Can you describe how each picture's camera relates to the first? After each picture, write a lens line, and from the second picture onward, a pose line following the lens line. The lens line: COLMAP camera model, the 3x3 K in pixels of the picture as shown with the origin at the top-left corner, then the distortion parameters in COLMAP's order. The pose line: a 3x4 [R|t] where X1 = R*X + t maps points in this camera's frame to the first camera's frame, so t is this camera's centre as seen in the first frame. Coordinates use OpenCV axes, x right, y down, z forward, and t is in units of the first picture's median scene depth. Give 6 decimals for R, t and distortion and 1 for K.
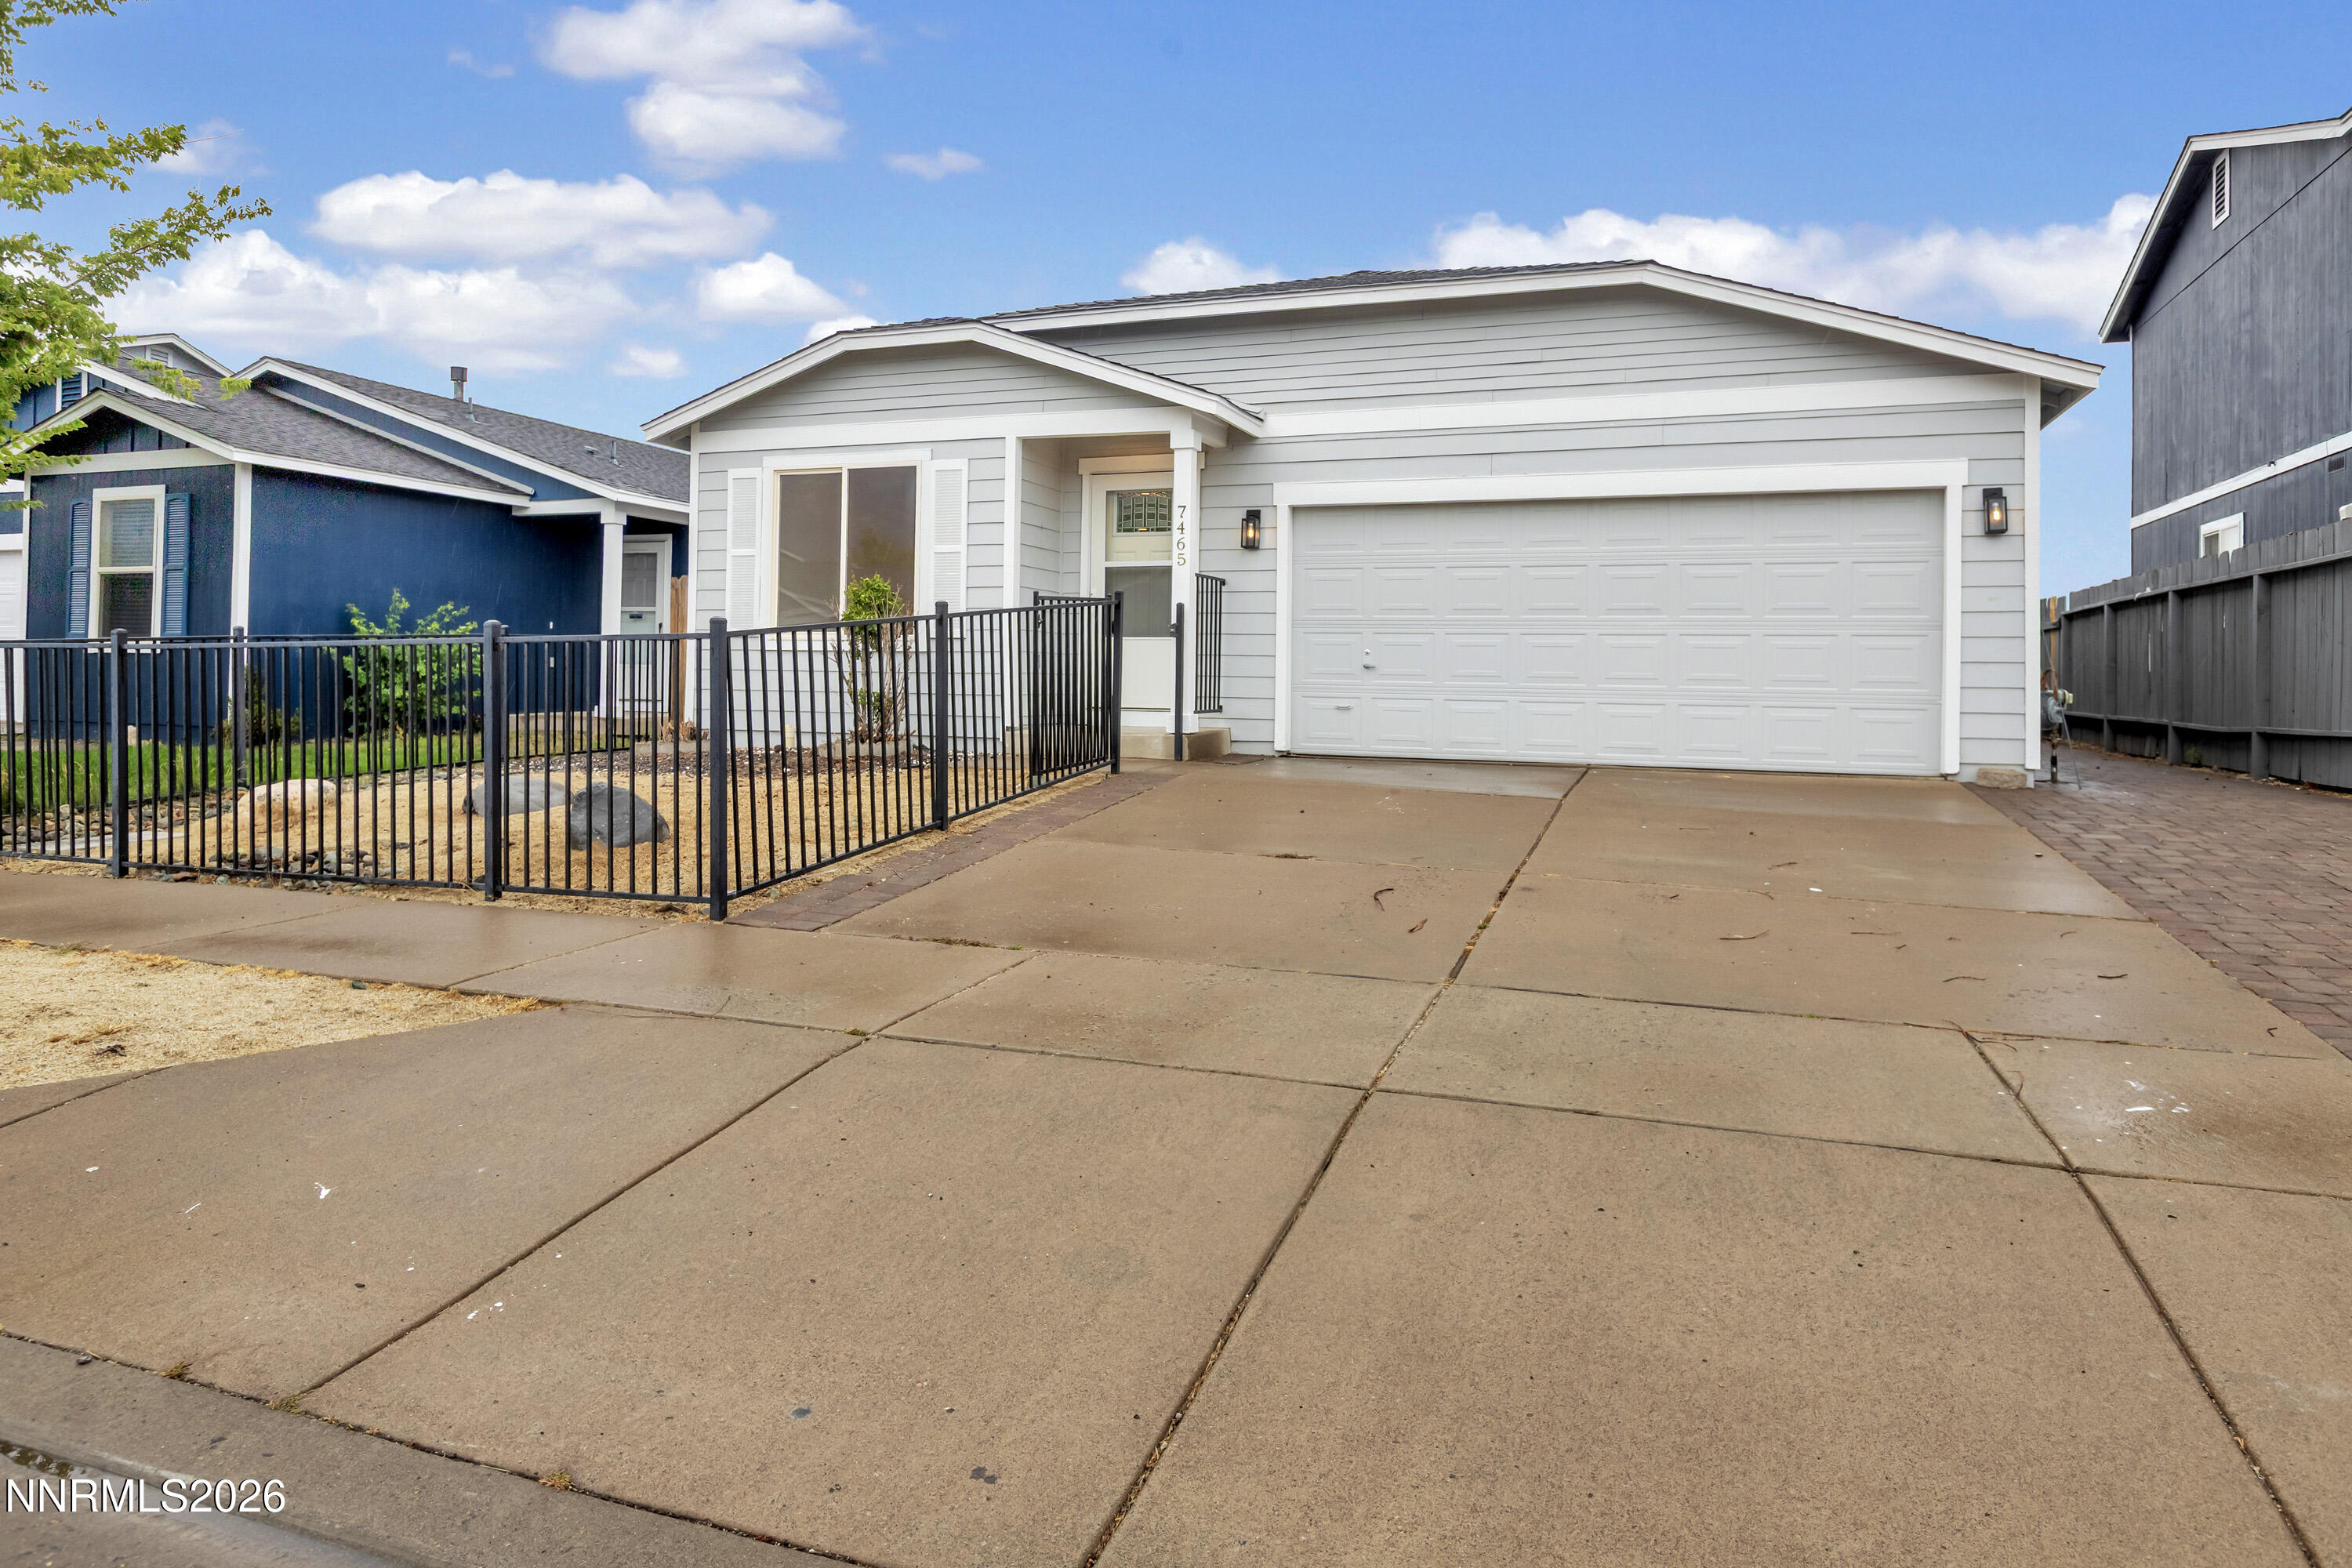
lens RADIAL K [[1420.7, 0, 1129.4], [0, 1420.7, 676.4], [0, 0, 1]] dist [-0.005205, 0.002664]
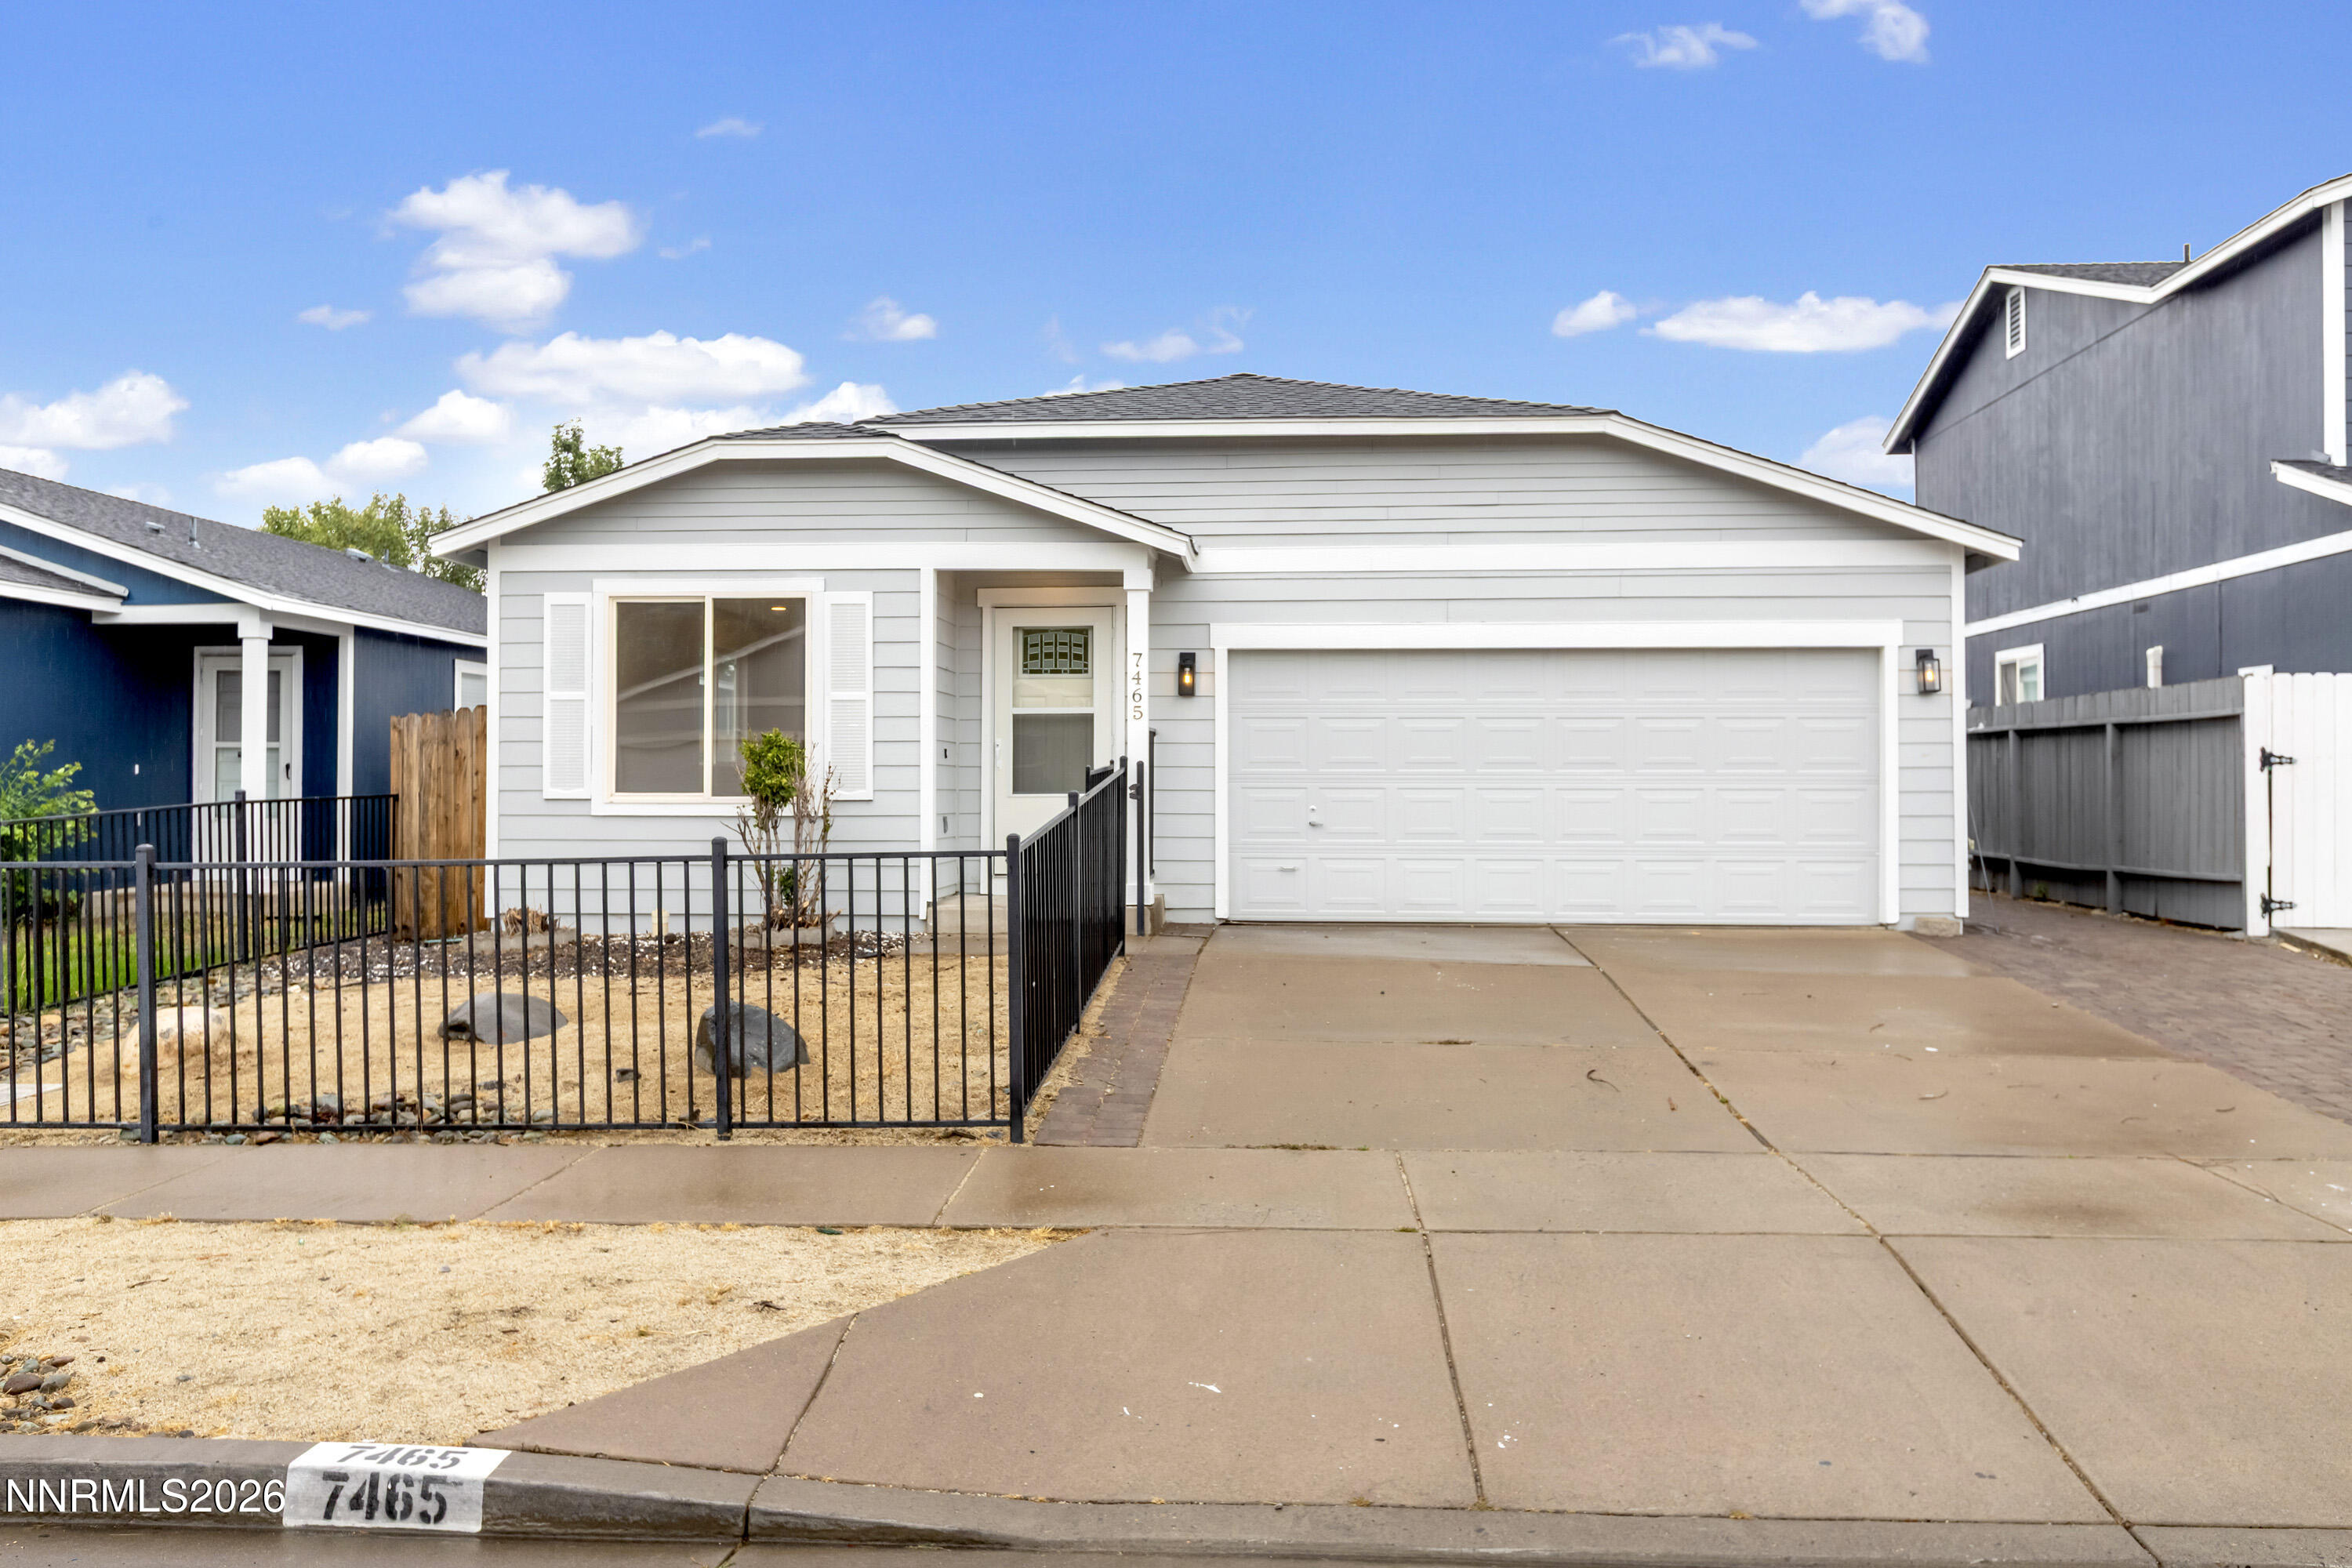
lens RADIAL K [[1822.2, 0, 1179.6], [0, 1822.2, 786.0], [0, 0, 1]] dist [0.000842, -0.002752]
pose [[0.959750, -0.014098, 0.280502, -0.245084], [0.014043, 0.999899, 0.002206, -0.035239], [-0.280505, 0.001821, 0.959851, -0.111376]]
